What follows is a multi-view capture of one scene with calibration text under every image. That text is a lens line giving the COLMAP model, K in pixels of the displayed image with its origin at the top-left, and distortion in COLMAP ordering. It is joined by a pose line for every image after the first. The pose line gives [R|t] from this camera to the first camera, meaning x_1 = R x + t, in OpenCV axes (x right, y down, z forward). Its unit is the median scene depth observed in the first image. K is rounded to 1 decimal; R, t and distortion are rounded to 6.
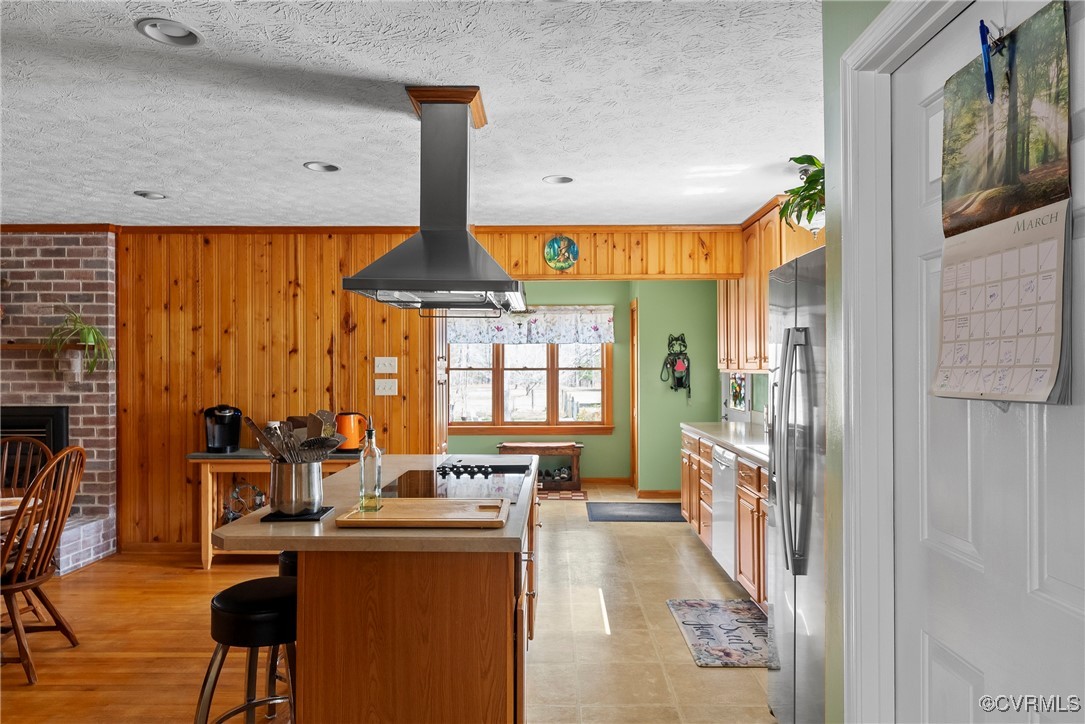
lens RADIAL K [[686.5, 0, 541.6], [0, 686.5, 367.2], [0, 0, 1]] dist [-0.006202, -0.000373]
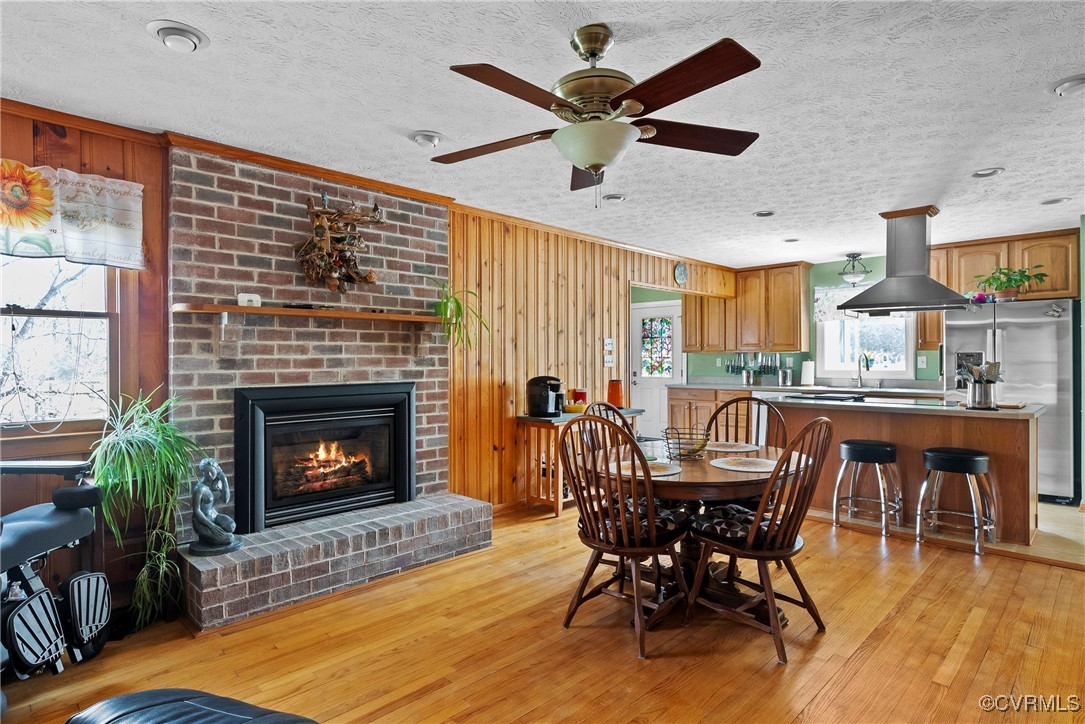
lens RADIAL K [[592.6, 0, 542.3], [0, 592.6, 358.9], [0, 0, 1]] dist [0.011768, 0.001458]
pose [[0.695243, -0.001506, 0.718774, -1.157630], [0.001403, 0.999999, 0.000738, 0.024717], [-0.718774, 0.000495, 0.695244, 0.299710]]
